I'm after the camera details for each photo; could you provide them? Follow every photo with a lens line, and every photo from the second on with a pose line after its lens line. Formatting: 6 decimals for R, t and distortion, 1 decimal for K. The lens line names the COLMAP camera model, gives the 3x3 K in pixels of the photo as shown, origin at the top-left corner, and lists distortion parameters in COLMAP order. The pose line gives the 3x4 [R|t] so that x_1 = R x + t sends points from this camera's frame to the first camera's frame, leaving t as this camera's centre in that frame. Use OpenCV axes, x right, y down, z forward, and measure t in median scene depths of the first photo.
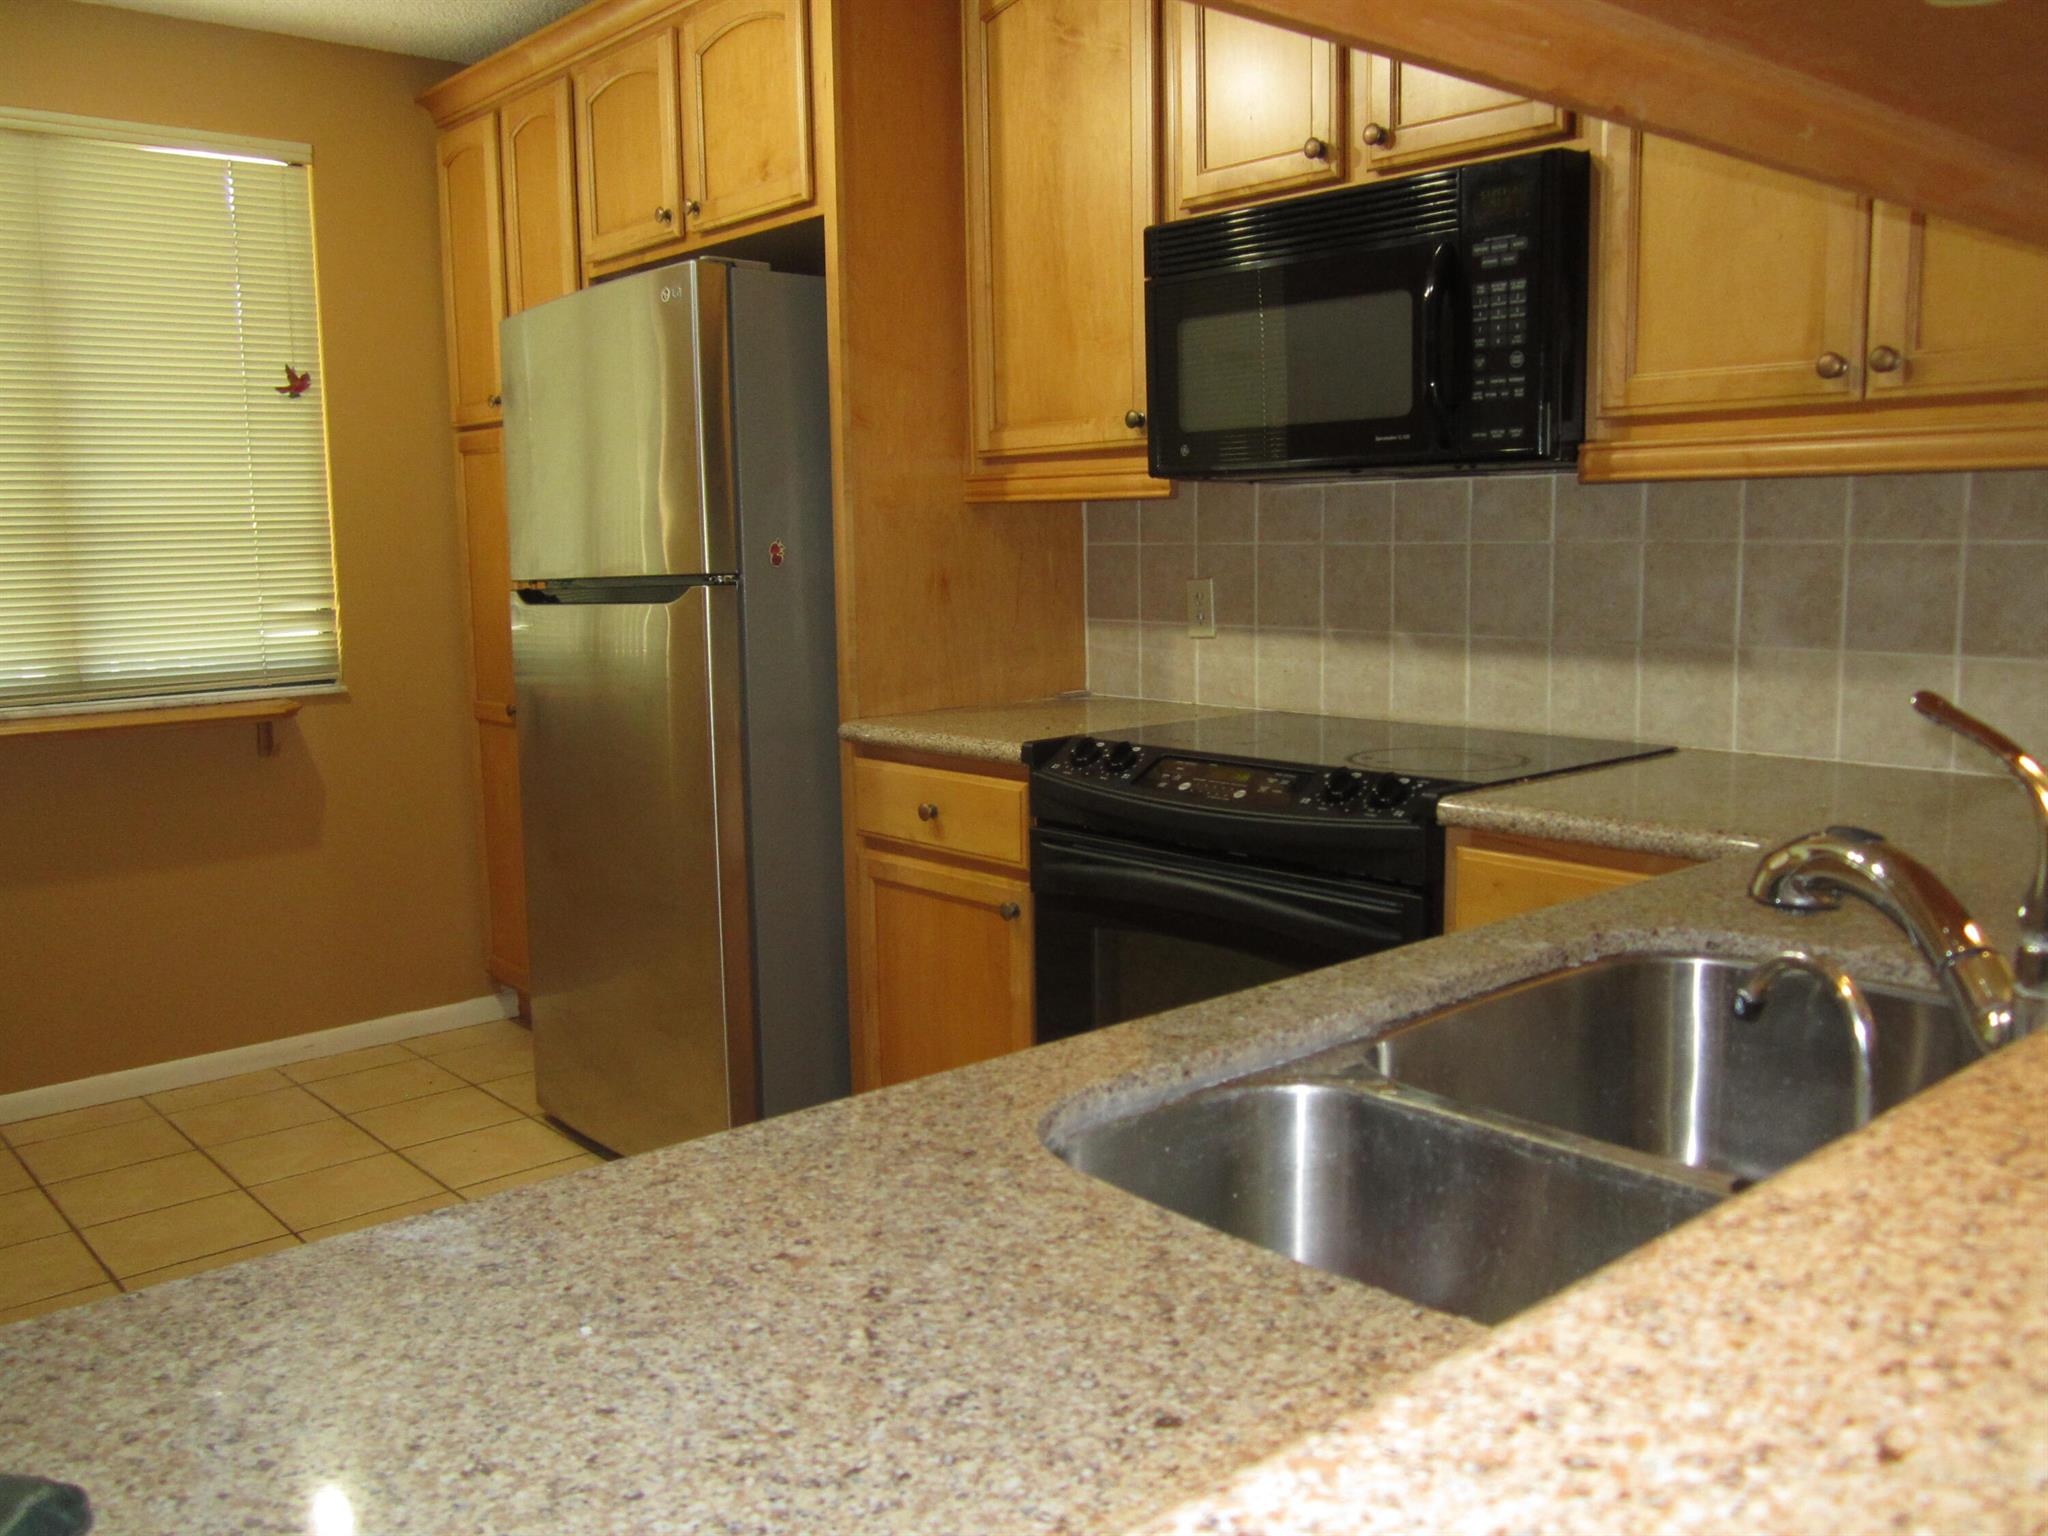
lens RADIAL K [[1705.0, 0, 1025.7], [0, 1705.0, 765.8], [0, 0, 1]] dist [-0.043823, 0.022510]
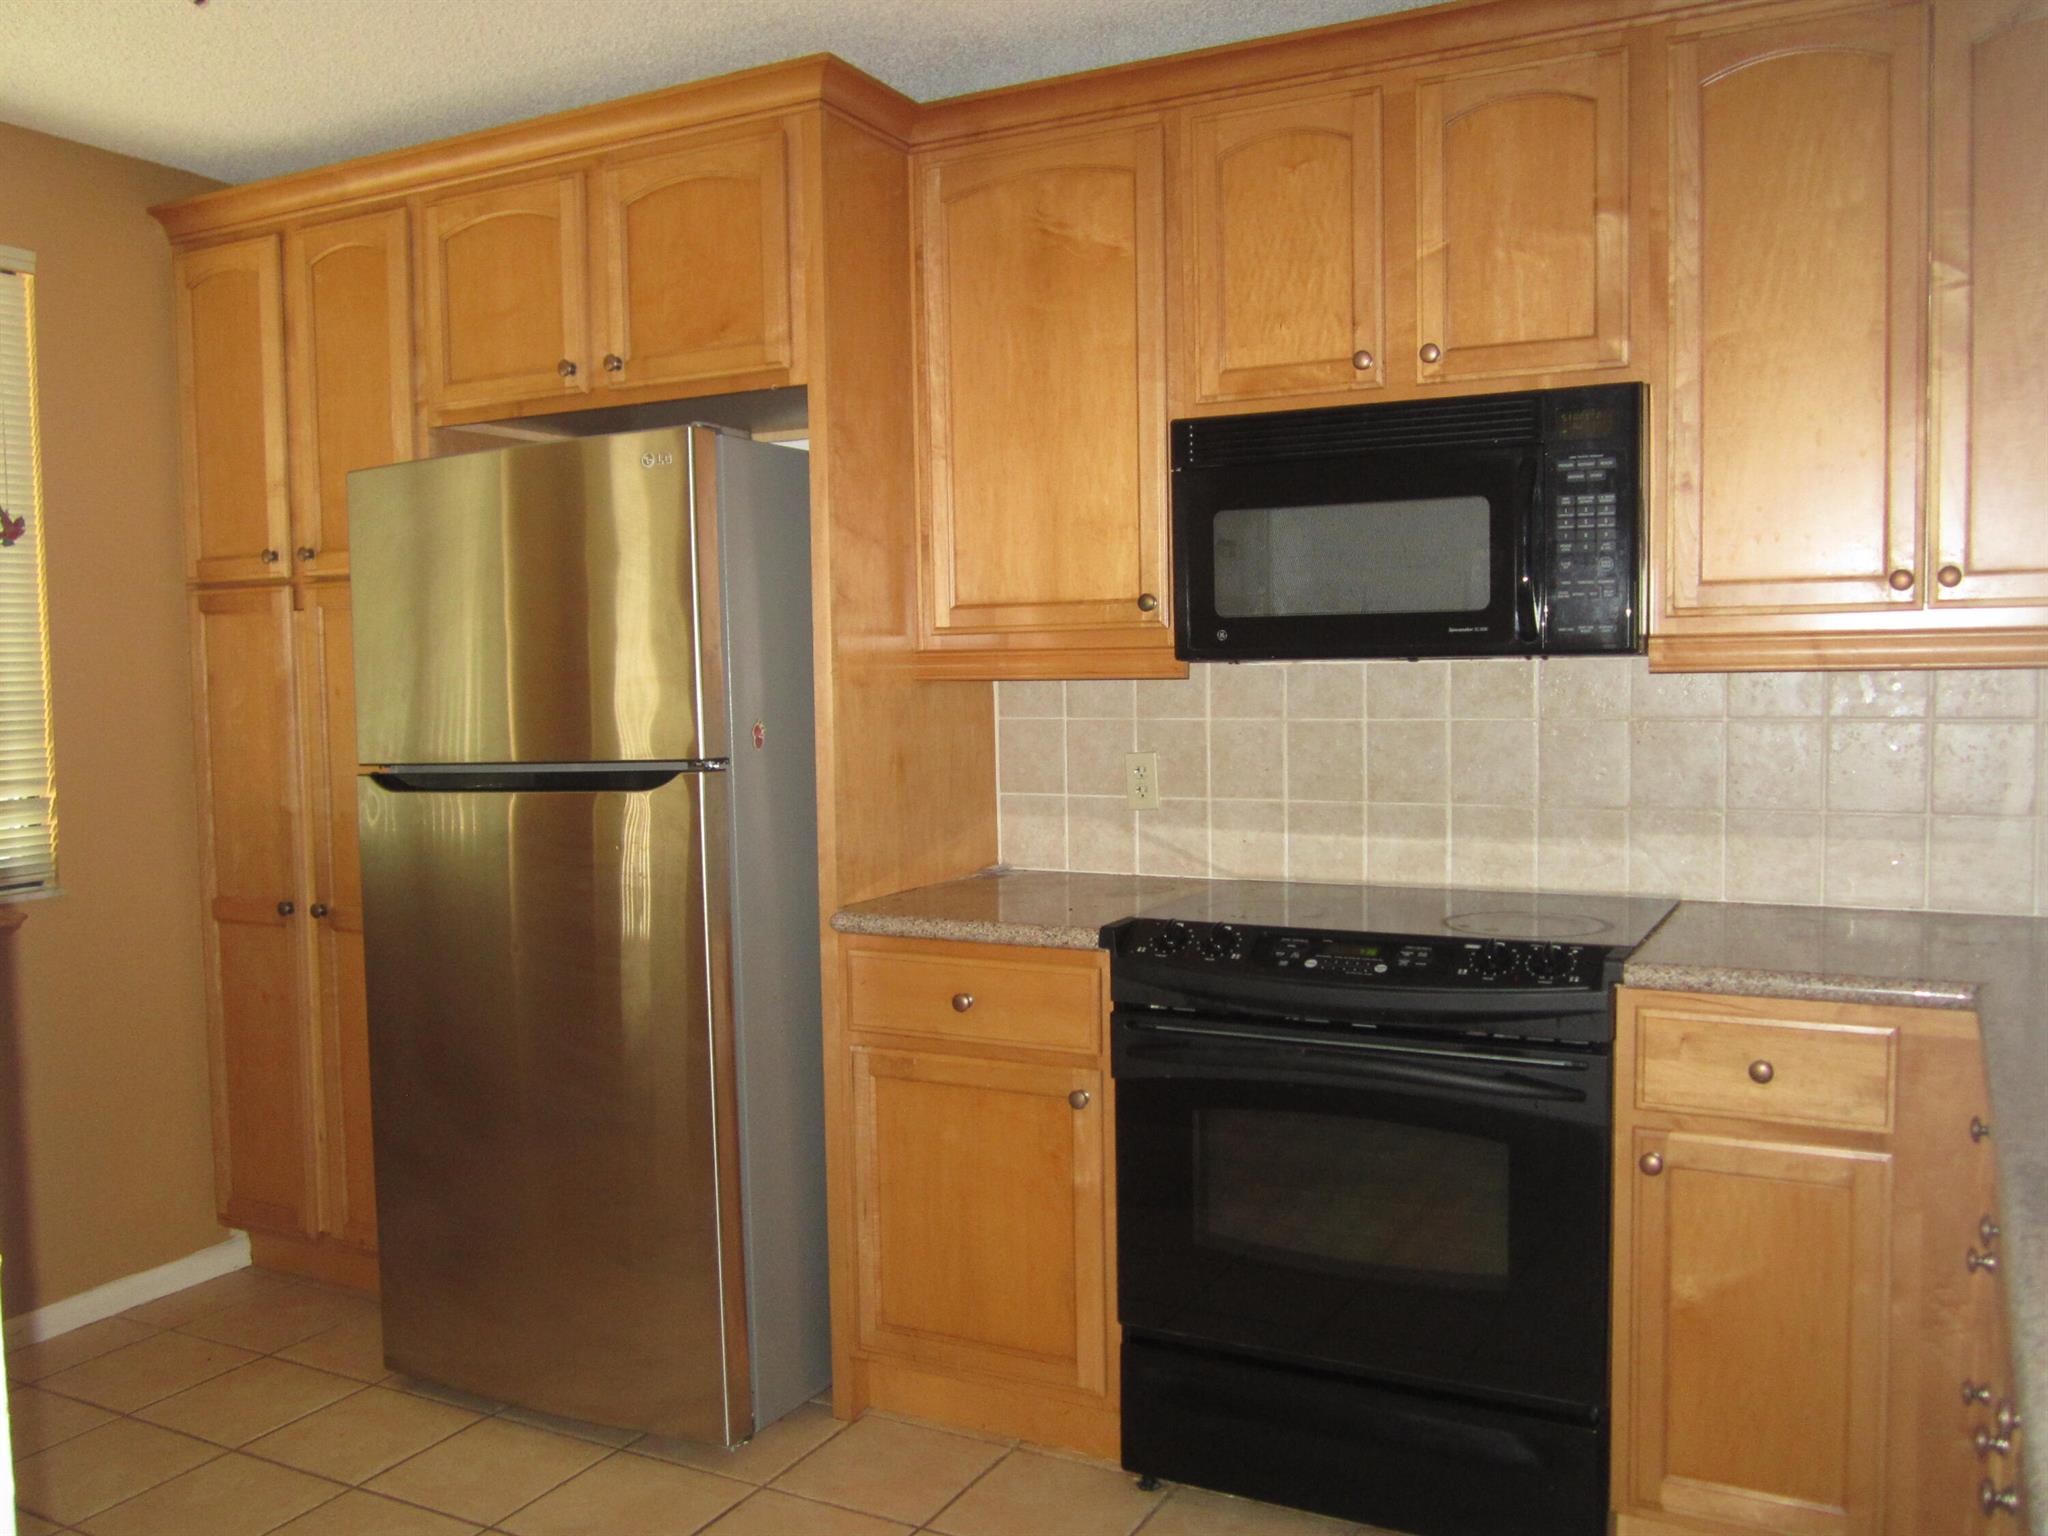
lens RADIAL K [[1705.0, 0, 1016.5], [0, 1705.0, 765.7], [0, 0, 1]] dist [-0.043823, 0.022510]
pose [[0.935054, -0.018959, 0.353999, -0.377891], [0.048185, 0.996099, -0.073926, -0.034434], [-0.351216, 0.086182, 0.932320, 0.083031]]
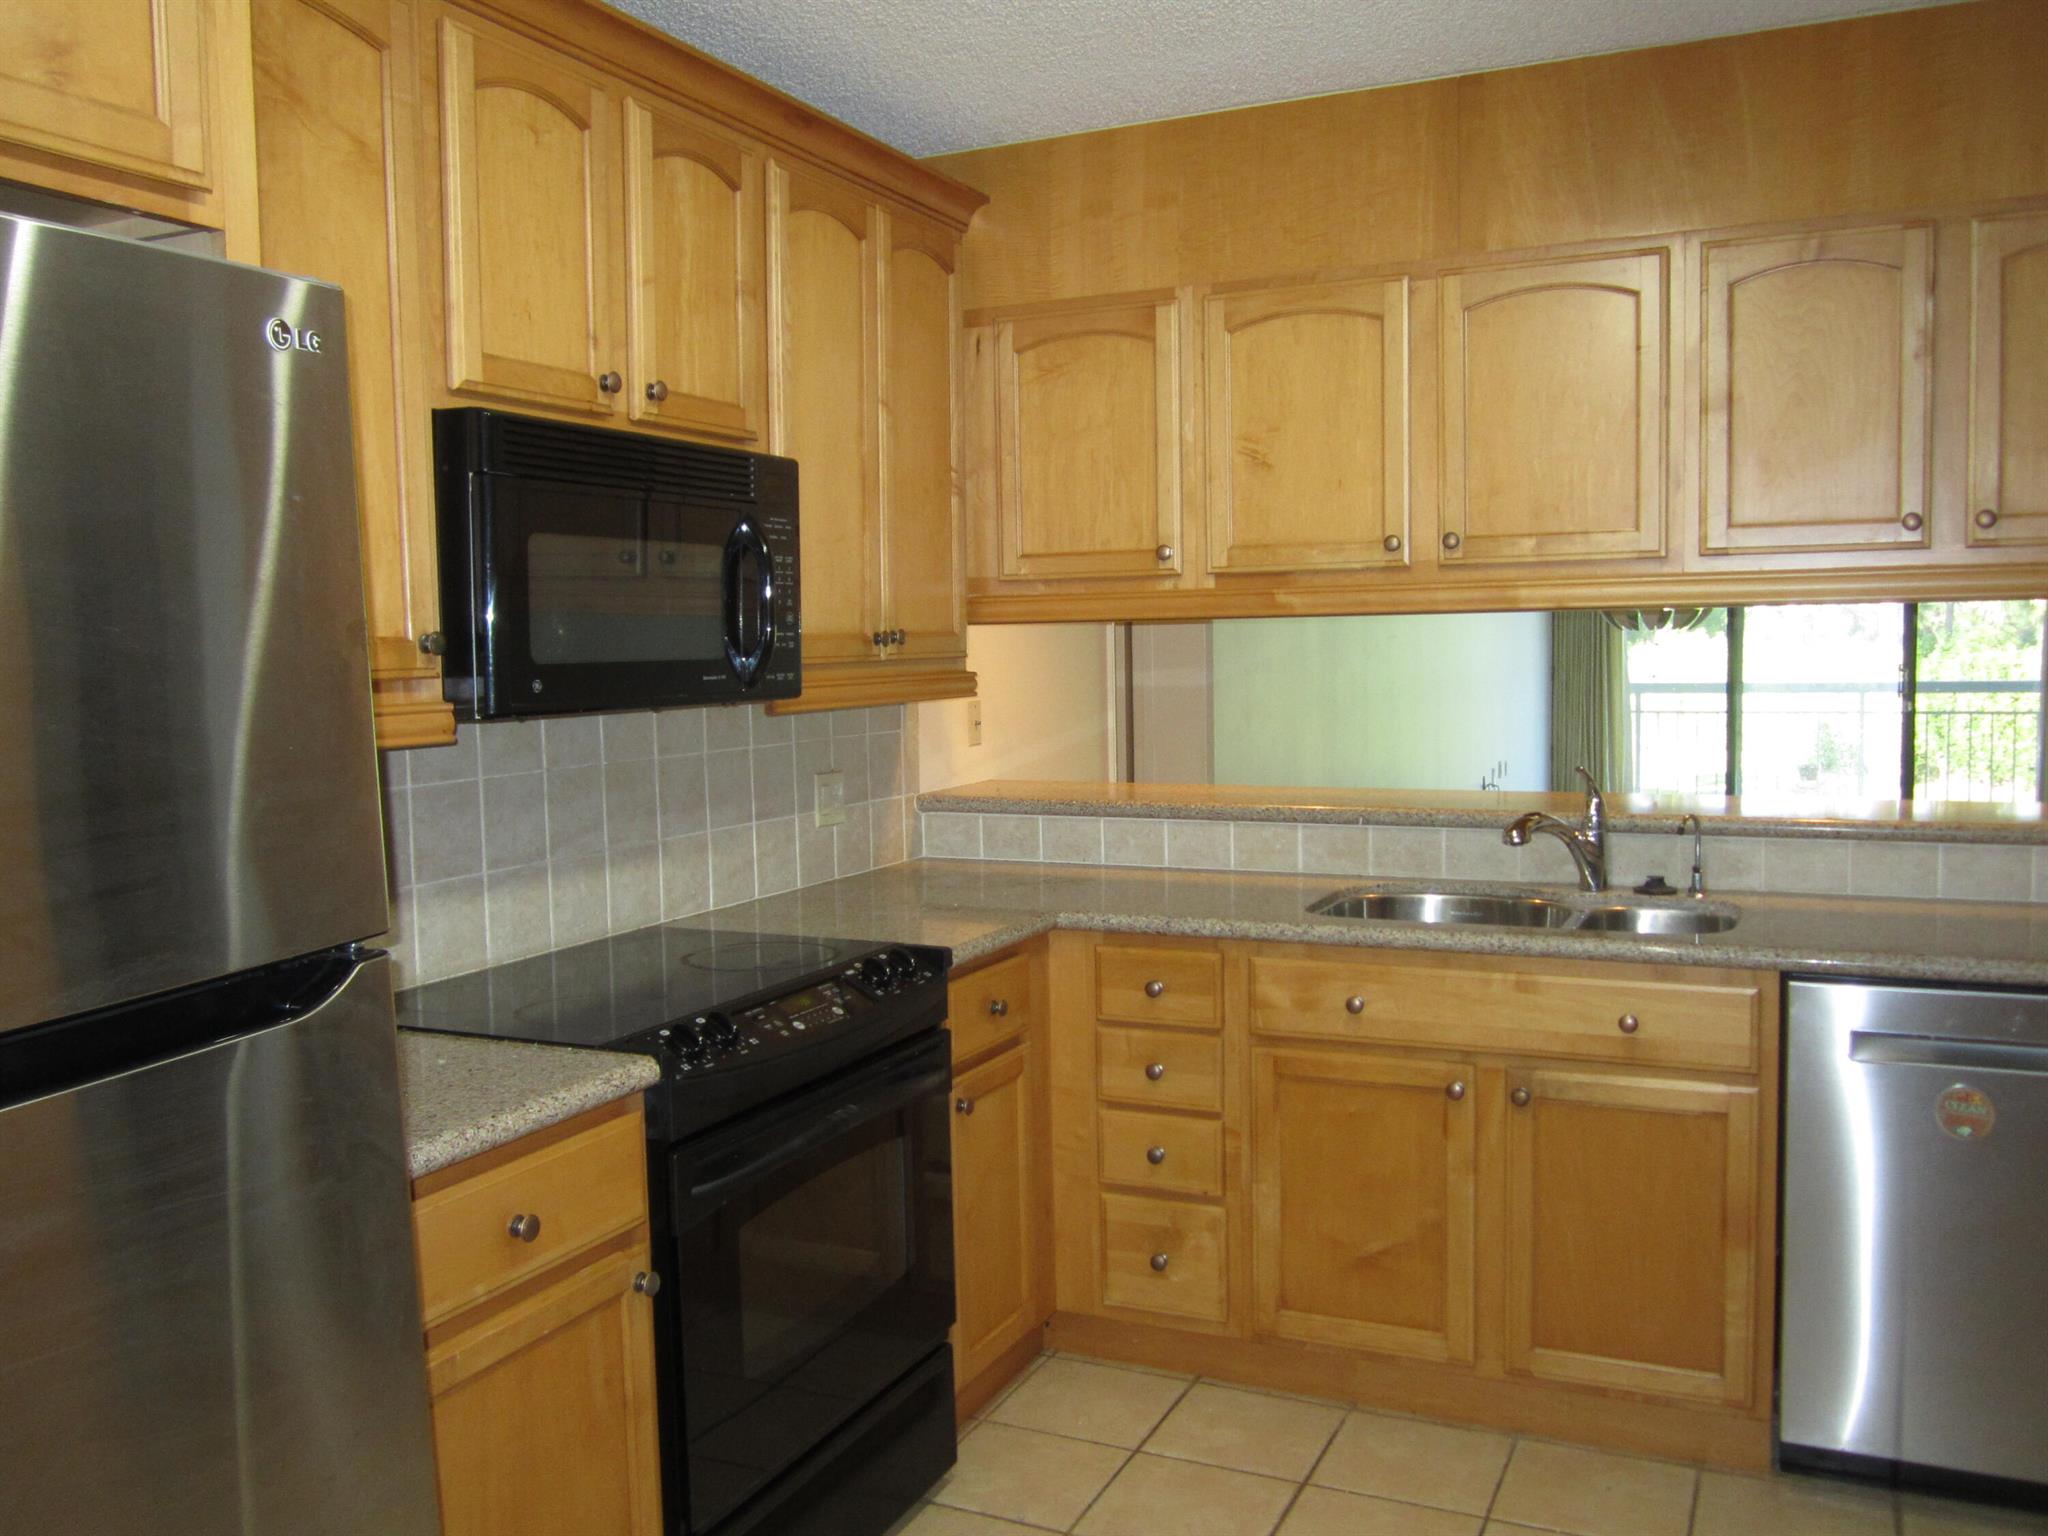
lens RADIAL K [[1705.0, 0, 1025.6], [0, 1705.0, 765.7], [0, 0, 1]] dist [-0.043823, 0.022510]
pose [[-0.399757, -0.037717, 0.915845, -0.744763], [0.154137, 0.982159, 0.107728, -0.192707], [-0.903568, 0.184231, -0.386811, 1.075904]]
